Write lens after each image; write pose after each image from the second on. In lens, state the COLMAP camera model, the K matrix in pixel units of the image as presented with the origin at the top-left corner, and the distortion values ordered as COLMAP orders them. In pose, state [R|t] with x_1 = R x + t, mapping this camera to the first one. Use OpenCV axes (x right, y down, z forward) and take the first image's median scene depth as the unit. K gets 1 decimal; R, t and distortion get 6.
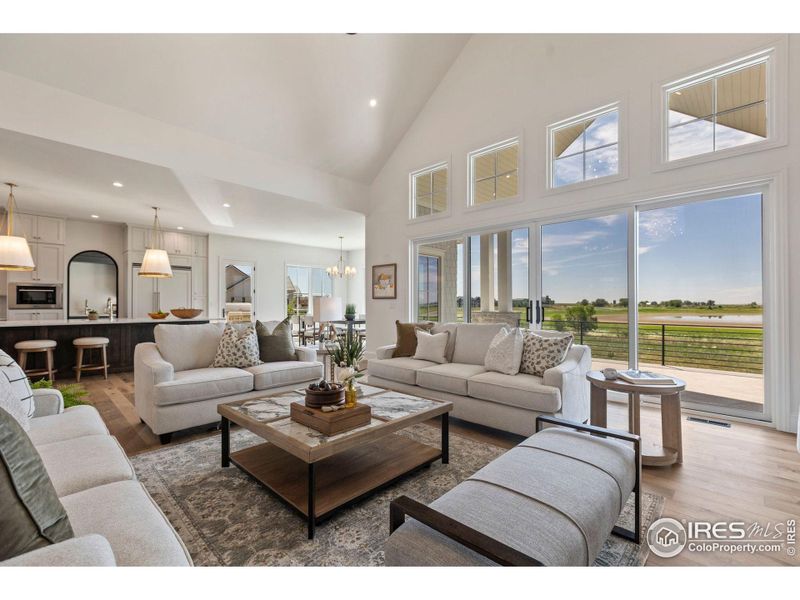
lens RADIAL K [[357.0, 0, 400.0], [0, 357.0, 300.0], [0, 0, 1]] dist [0.001652, 0.000244]
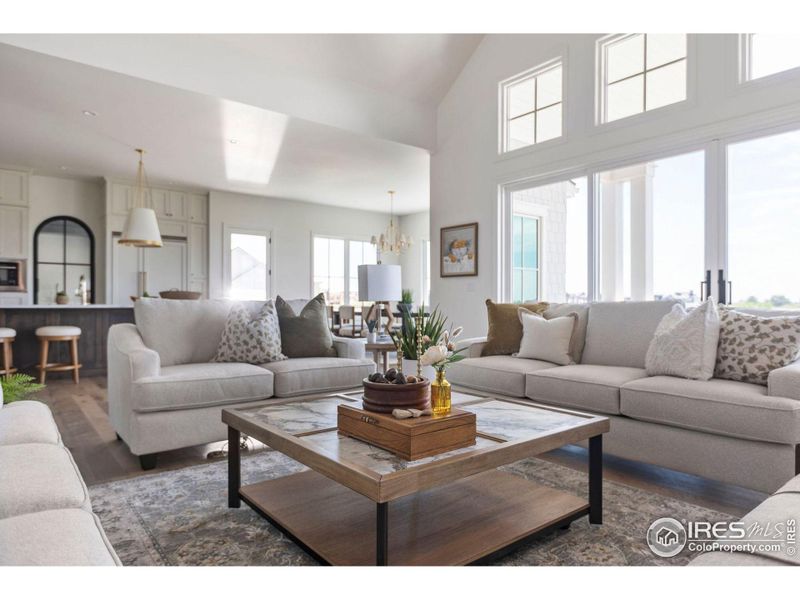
lens RADIAL K [[503.8, 0, 400.0], [0, 503.8, 300.0], [0, 0, 1]] dist [-0.000338, -0.001958]
pose [[0.991417, 0.002998, -0.130701, -0.053682], [-0.002060, 0.999971, 0.007310, 0.060712], [0.130719, -0.006978, 0.991395, 0.102964]]
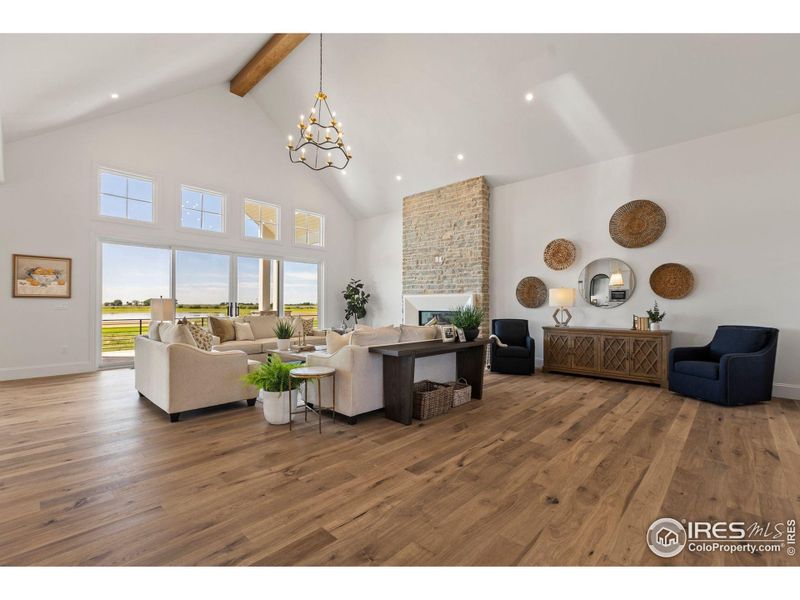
lens RADIAL K [[357.0, 0, 400.0], [0, 357.0, 300.0], [0, 0, 1]] dist [0.001652, 0.000244]
pose [[-0.013175, 0.012944, 0.999829, -1.585386], [-0.012082, 0.999841, -0.013103, 0.004641], [-0.999840, -0.012253, -0.013017, 0.348922]]
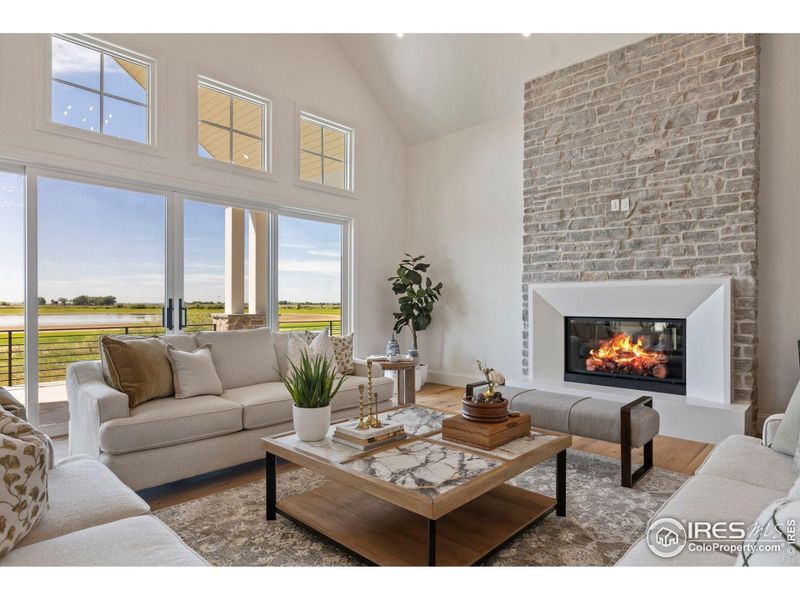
lens RADIAL K [[463.1, 0, 402.0], [0, 463.1, 304.3], [0, 0, 1]] dist [0.002242, 0.000212]
pose [[-0.008932, -0.001866, 0.999958, -0.753990], [-0.011458, 0.999933, 0.001764, 0.008337], [-0.999894, -0.011441, -0.008953, 0.687882]]
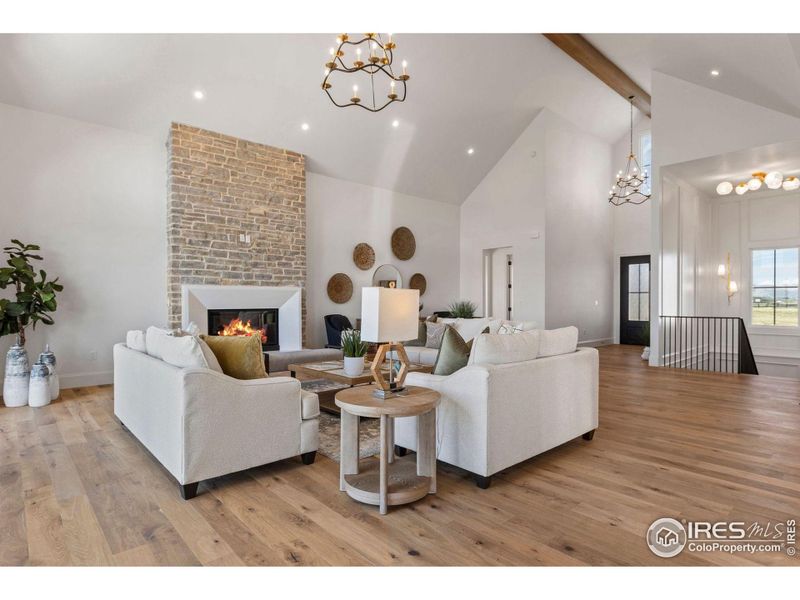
lens RADIAL K [[438.4, 0, 403.0], [0, 438.4, 307.3], [0, 0, 1]] dist [0.002159, 0.000416]
pose [[-0.997707, 0.000719, 0.067676, -0.321847], [0.000890, 0.999996, 0.002499, 0.027798], [-0.067674, 0.002554, -0.997704, 1.907032]]
